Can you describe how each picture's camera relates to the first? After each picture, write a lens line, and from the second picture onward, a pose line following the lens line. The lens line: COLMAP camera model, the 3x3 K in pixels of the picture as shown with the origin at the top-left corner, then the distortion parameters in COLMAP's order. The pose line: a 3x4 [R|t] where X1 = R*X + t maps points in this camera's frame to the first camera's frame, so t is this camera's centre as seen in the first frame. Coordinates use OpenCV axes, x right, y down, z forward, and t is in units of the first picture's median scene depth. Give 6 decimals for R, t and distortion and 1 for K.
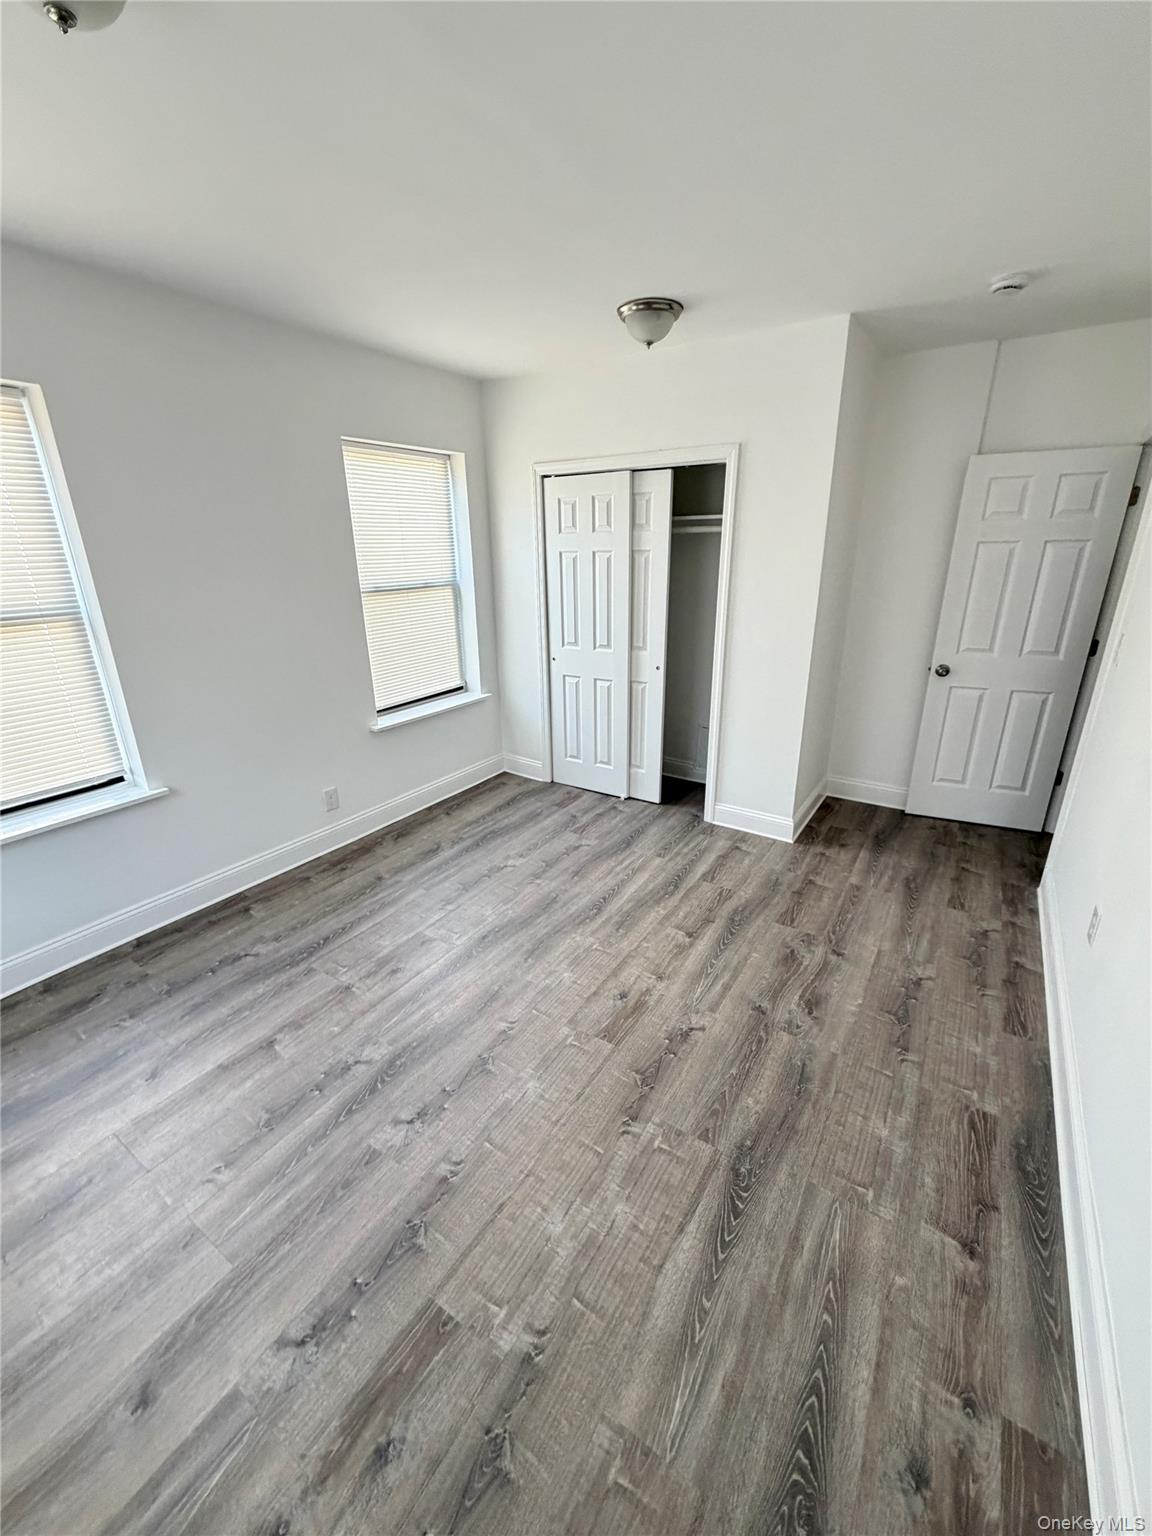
lens RADIAL K [[617.7, 0, 576.0], [0, 617.7, 768.0], [0, 0, 1]] dist [0.002743, 0.000045]
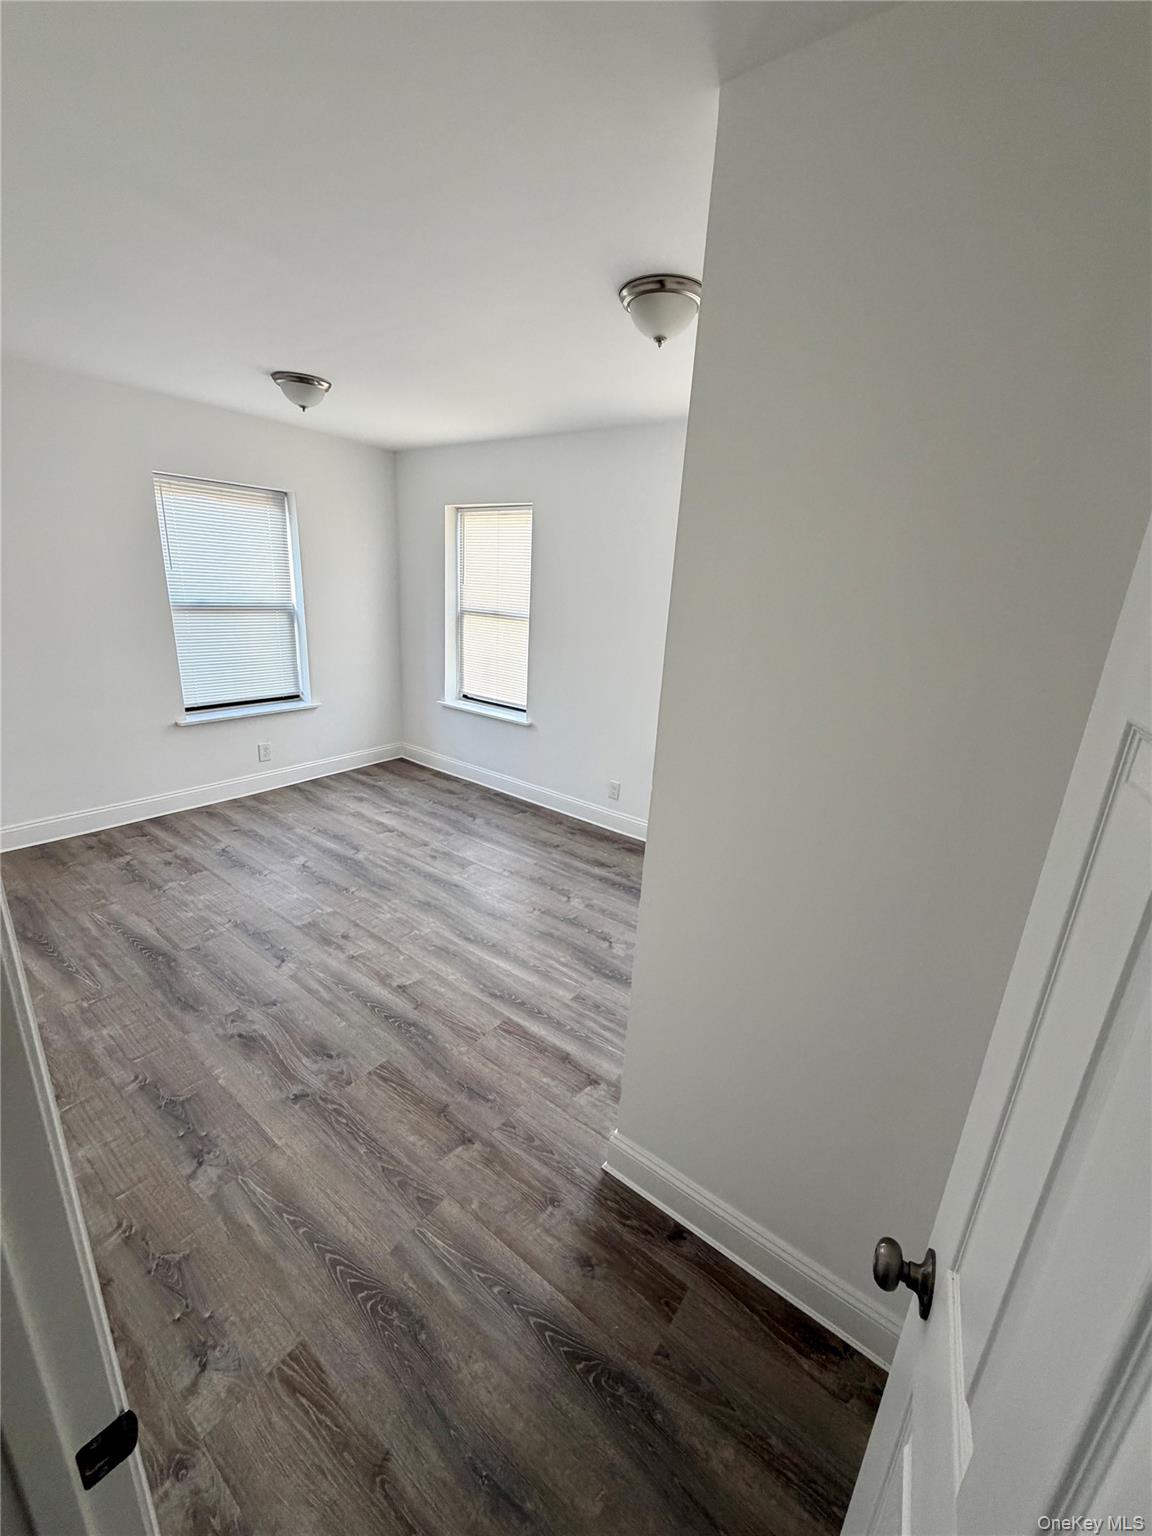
lens RADIAL K [[617.7, 0, 576.0], [0, 617.7, 768.0], [0, 0, 1]] dist [0.002743, 0.000045]
pose [[-0.072020, 0.300511, -0.951055, 1.004055], [-0.388558, 0.869747, 0.304243, -0.434632], [0.918606, 0.391451, 0.054127, 1.097086]]
